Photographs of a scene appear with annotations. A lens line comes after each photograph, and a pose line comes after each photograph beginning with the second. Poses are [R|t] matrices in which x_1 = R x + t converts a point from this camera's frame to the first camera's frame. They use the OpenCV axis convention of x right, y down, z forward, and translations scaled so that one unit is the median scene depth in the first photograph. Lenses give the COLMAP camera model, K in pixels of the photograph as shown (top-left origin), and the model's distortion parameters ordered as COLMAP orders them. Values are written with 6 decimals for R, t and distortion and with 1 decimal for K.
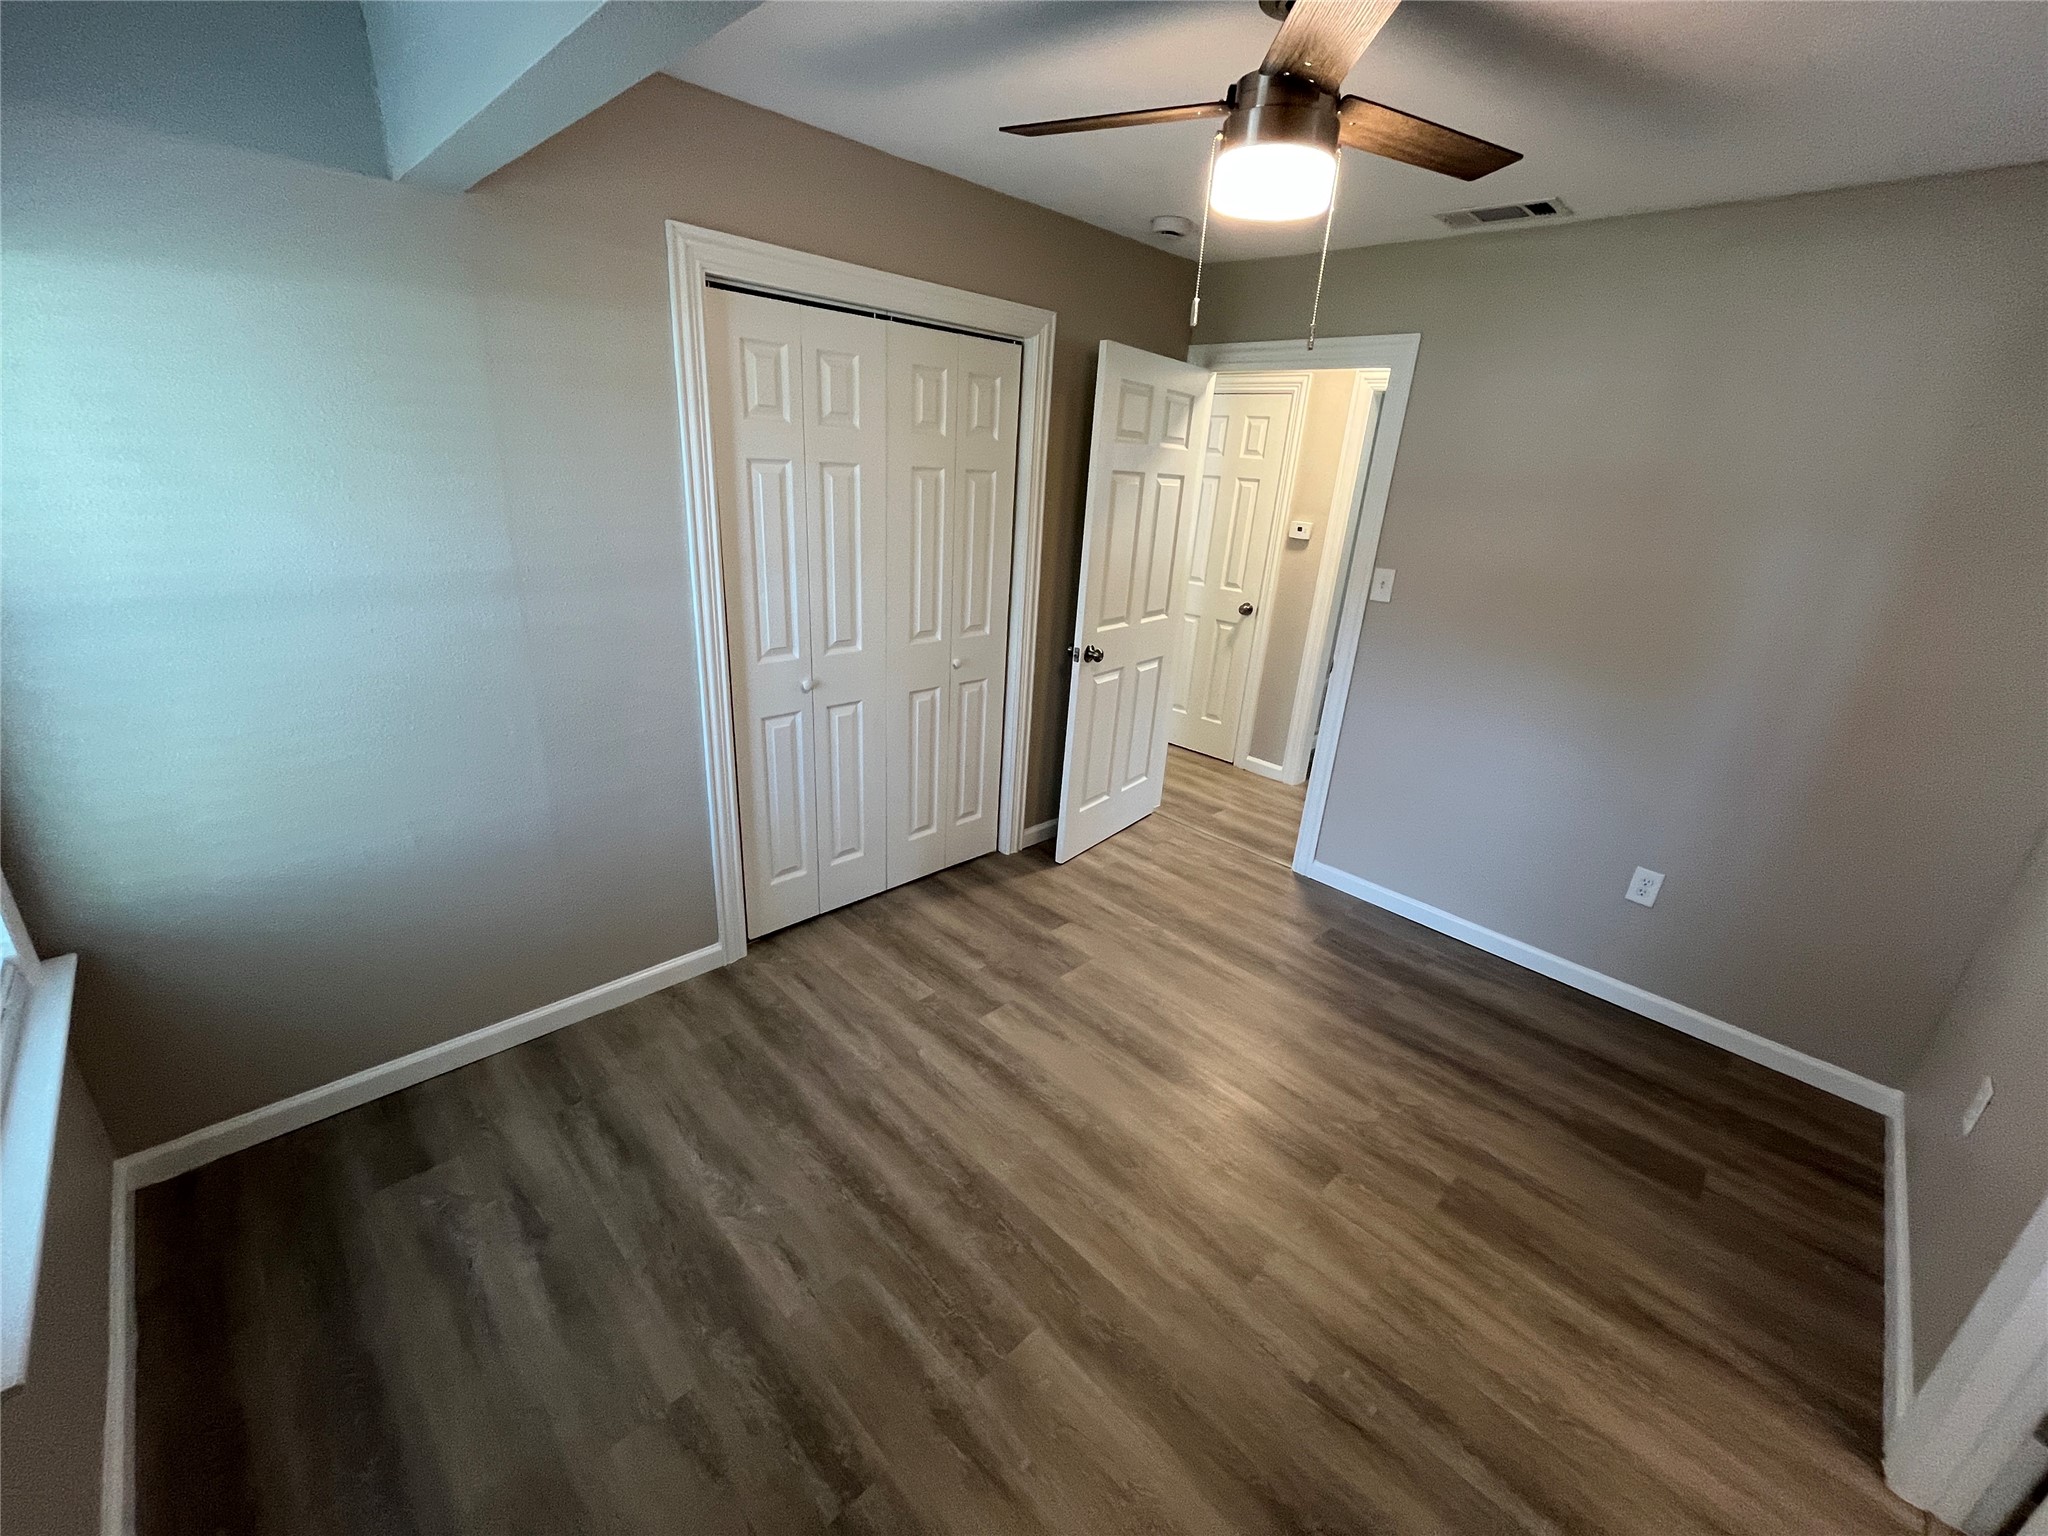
lens RADIAL K [[825.2, 0, 1036.5], [0, 825.2, 766.8], [0, 0, 1]] dist [-0.001352, -0.000389]
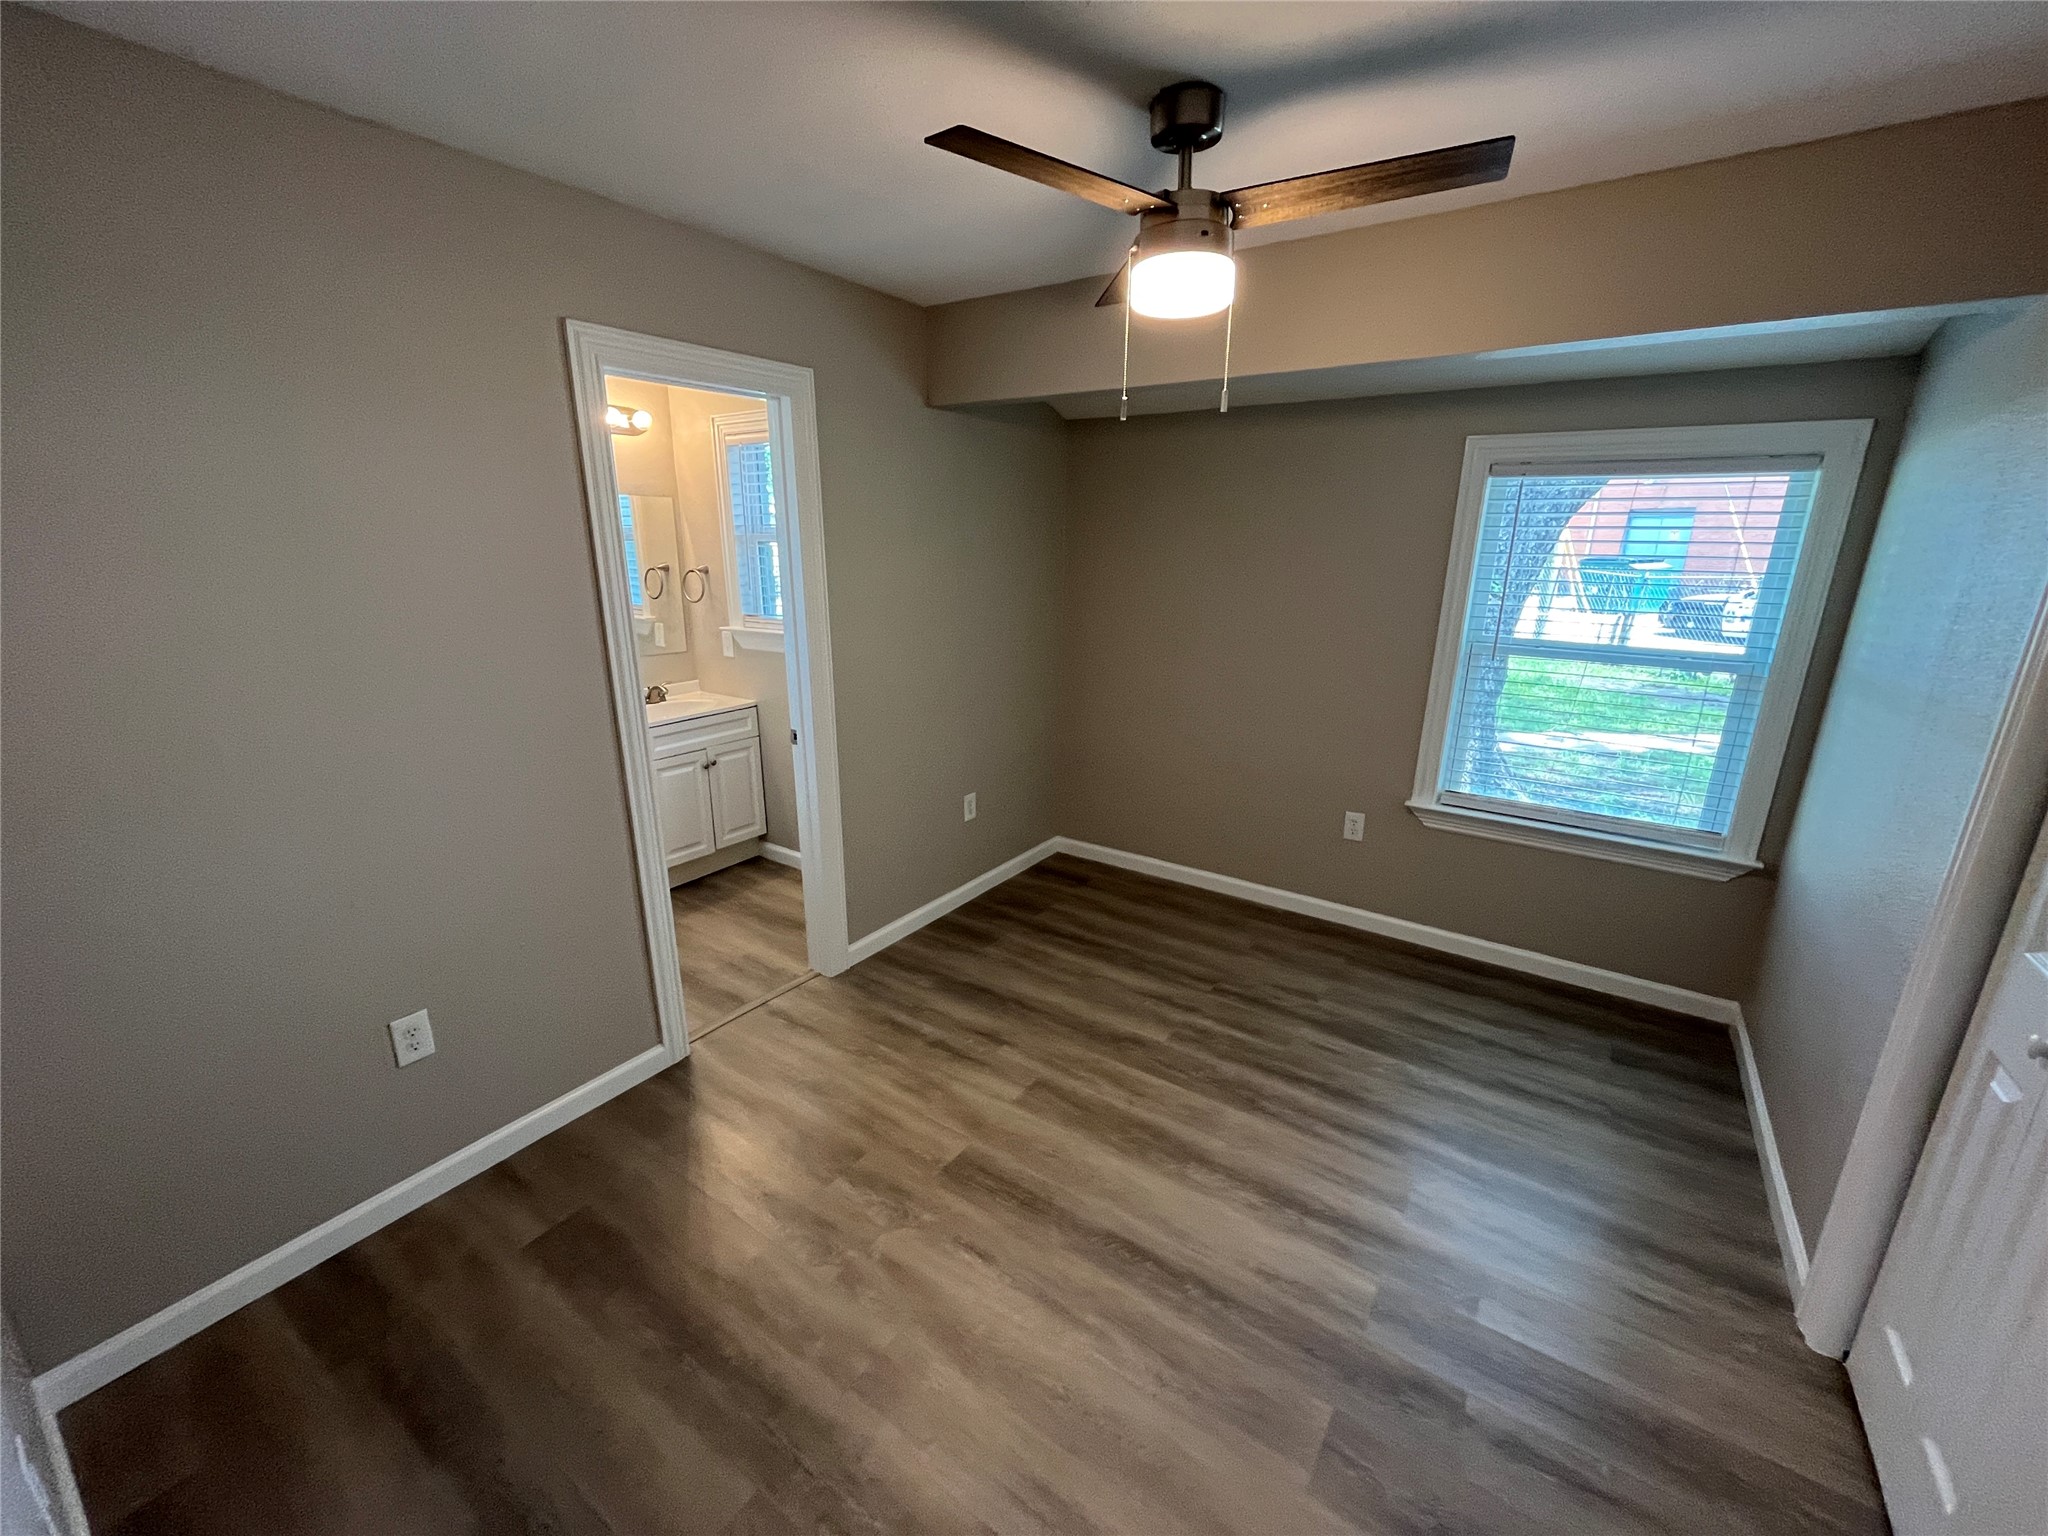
lens RADIAL K [[825.2, 0, 1029.6], [0, 825.2, 770.9], [0, 0, 1]] dist [-0.001352, -0.000389]
pose [[-0.980992, -0.019035, -0.193114, 0.535957], [-0.128521, 0.809350, 0.573092, -0.610969], [0.145388, 0.587018, -0.796412, 1.760415]]
